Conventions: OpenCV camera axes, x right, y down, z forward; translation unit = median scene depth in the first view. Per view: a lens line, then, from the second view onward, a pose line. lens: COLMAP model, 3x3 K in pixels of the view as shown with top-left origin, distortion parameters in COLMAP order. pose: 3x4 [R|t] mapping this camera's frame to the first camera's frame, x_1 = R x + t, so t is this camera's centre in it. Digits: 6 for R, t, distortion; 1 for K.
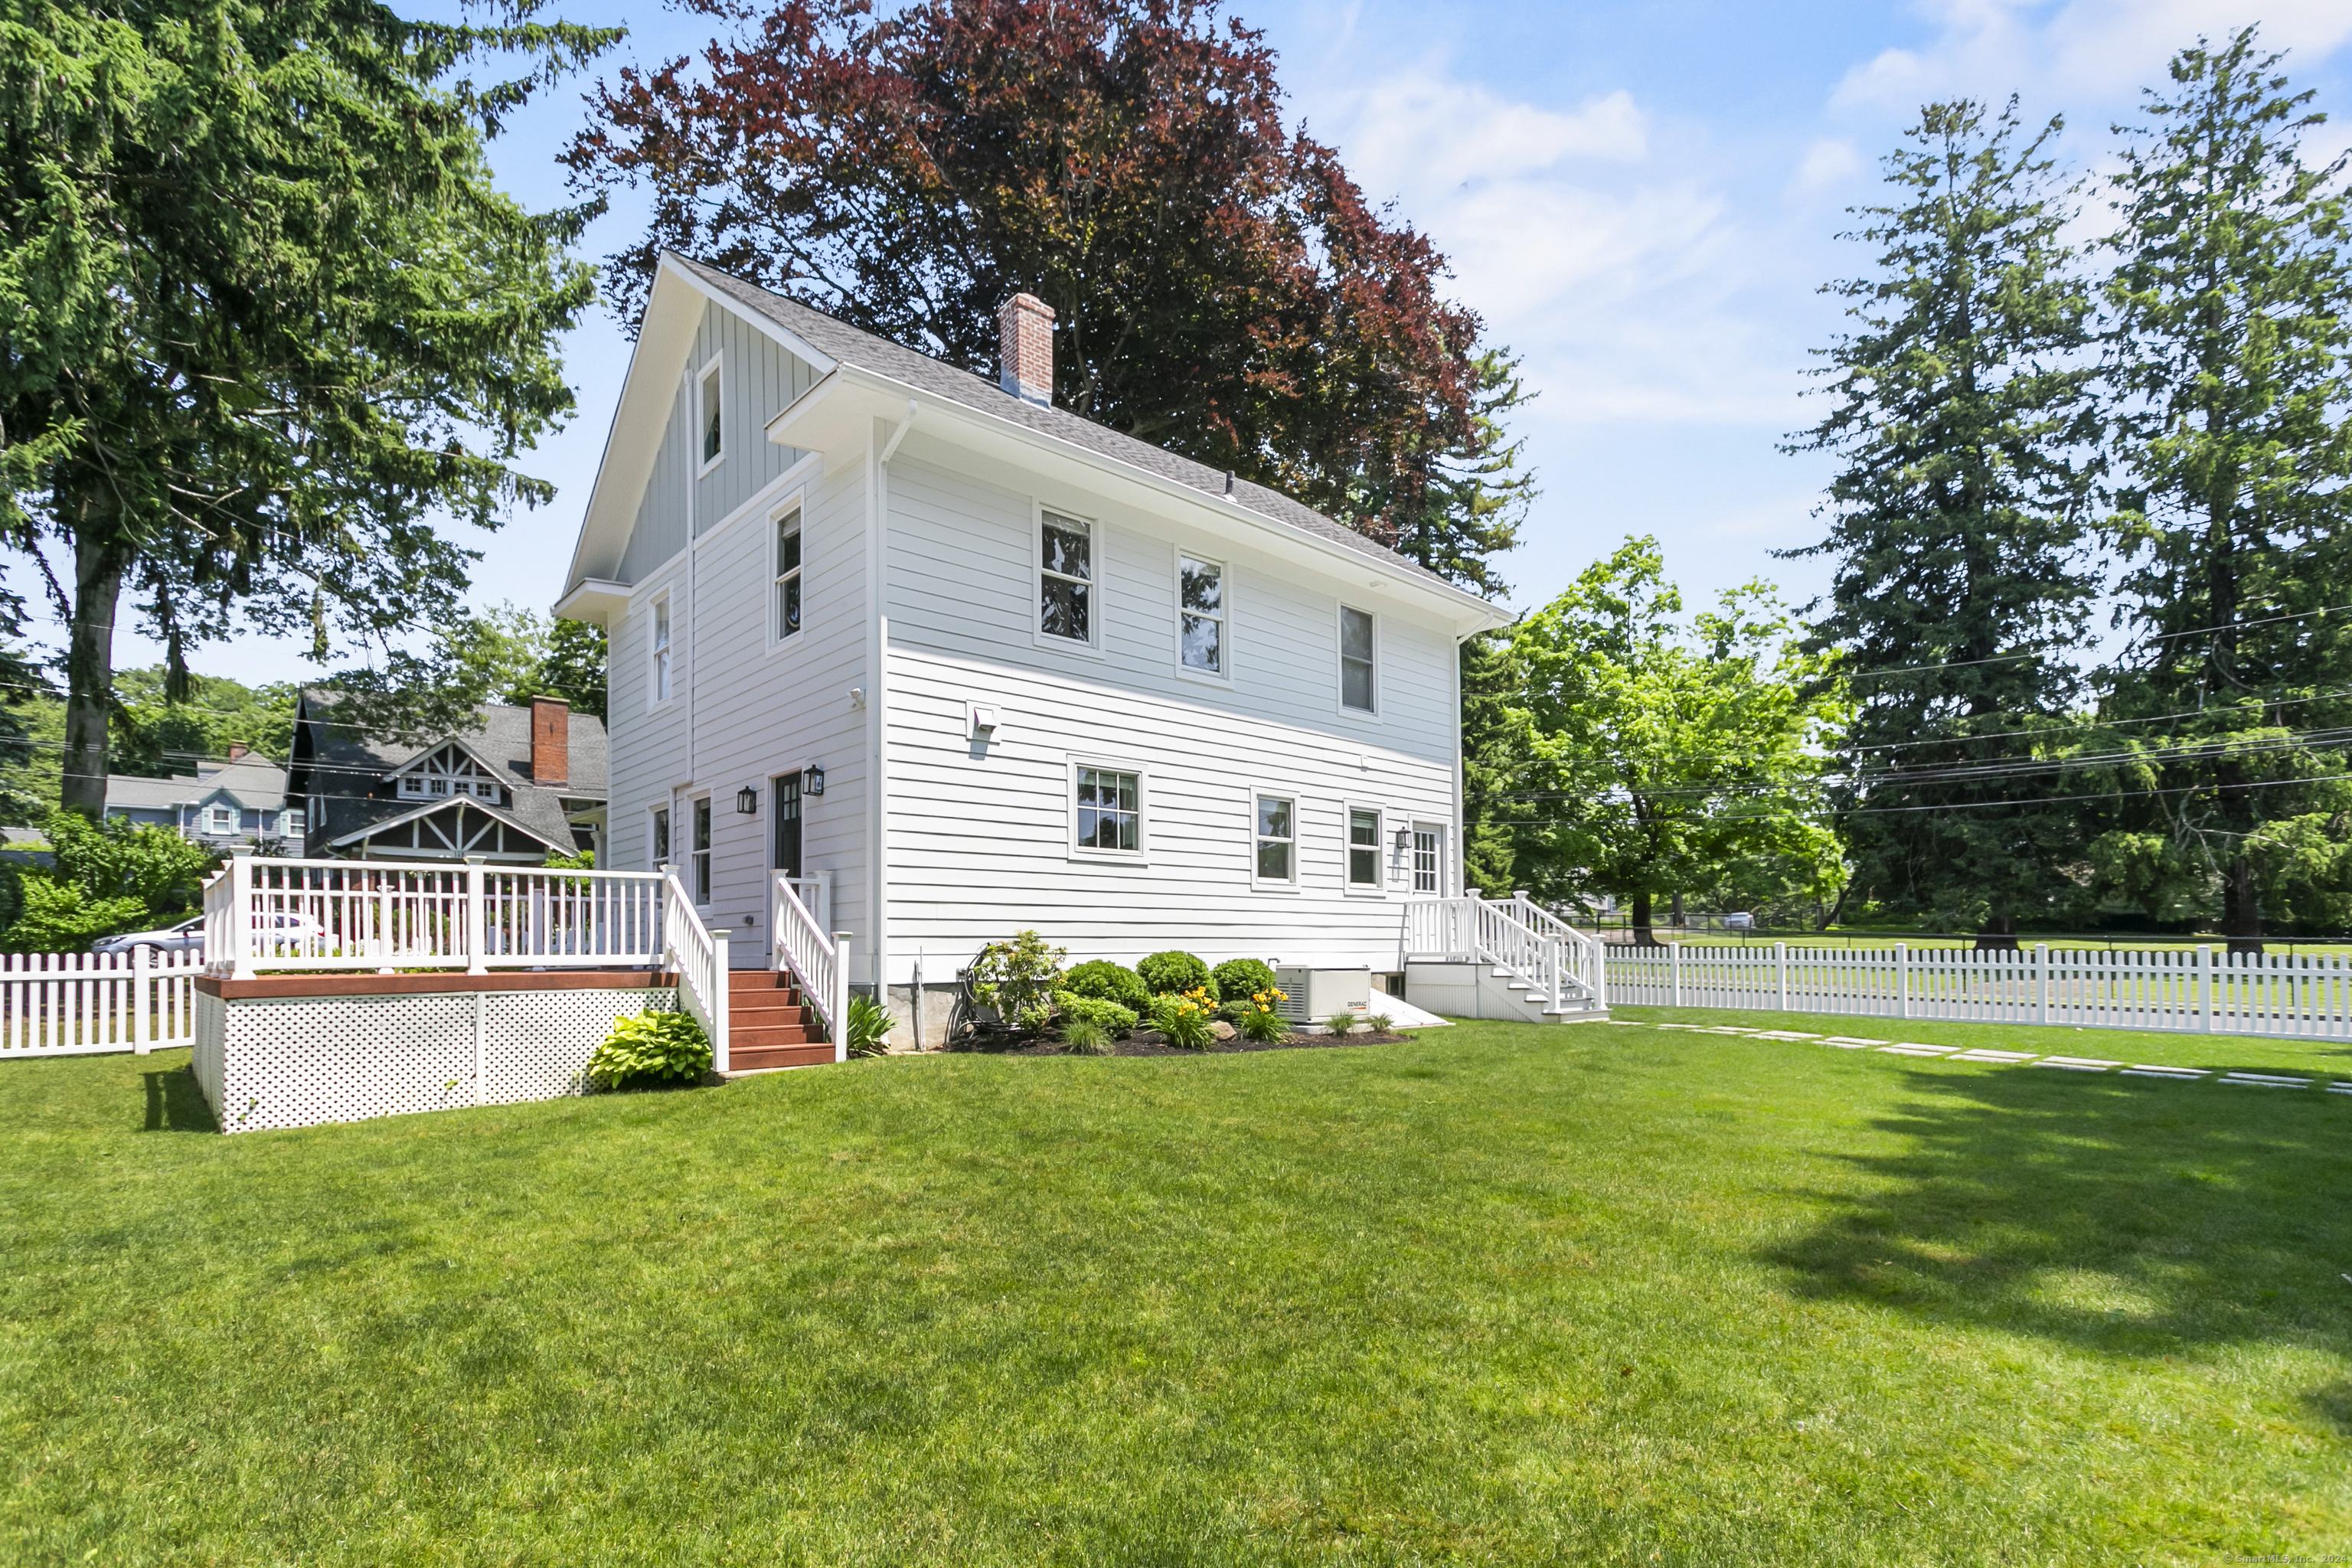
lens RADIAL K [[1108.2, 0, 1176.6], [0, 1108.2, 928.6], [0, 0, 1]] dist [-0.015611, 0.010009]
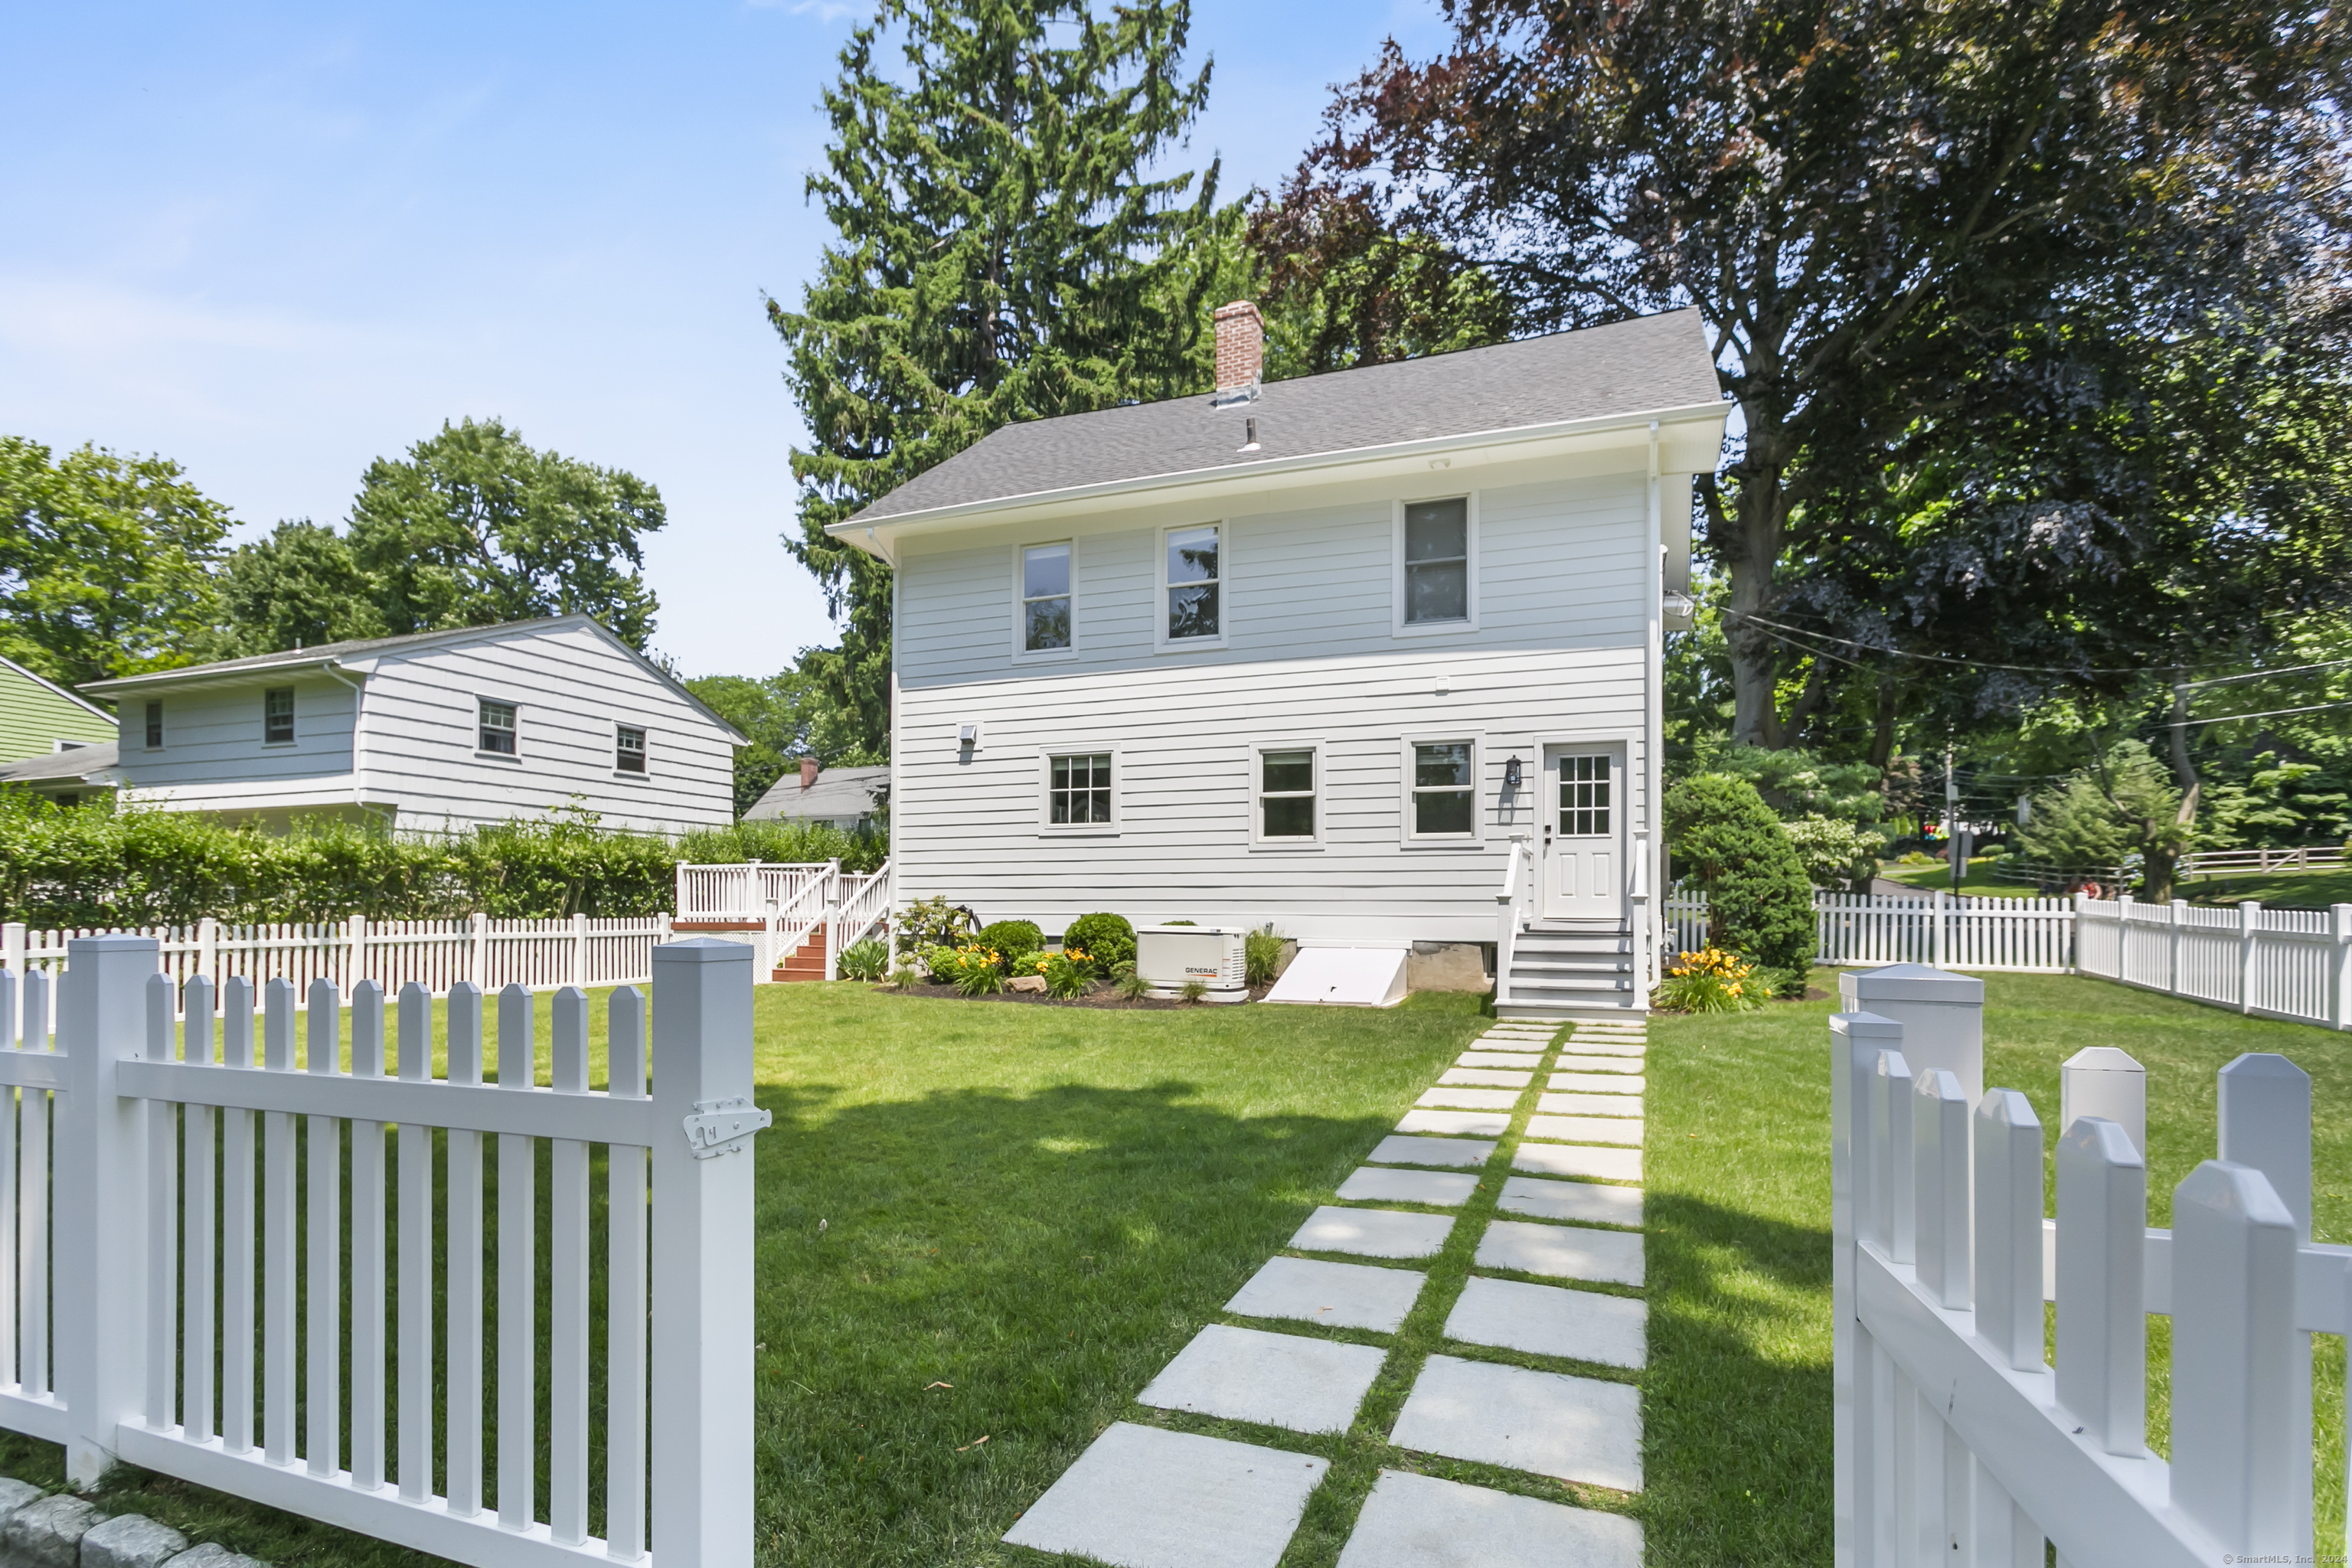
lens RADIAL K [[1155.2, 0, 1174.9], [0, 1155.2, 853.1], [0, 0, 1]] dist [0.000503, 0.000194]
pose [[0.443713, -0.037342, -0.895391, 0.834188], [0.011271, 0.999285, -0.036090, 0.002589], [0.896098, 0.005921, 0.443816, 0.442546]]
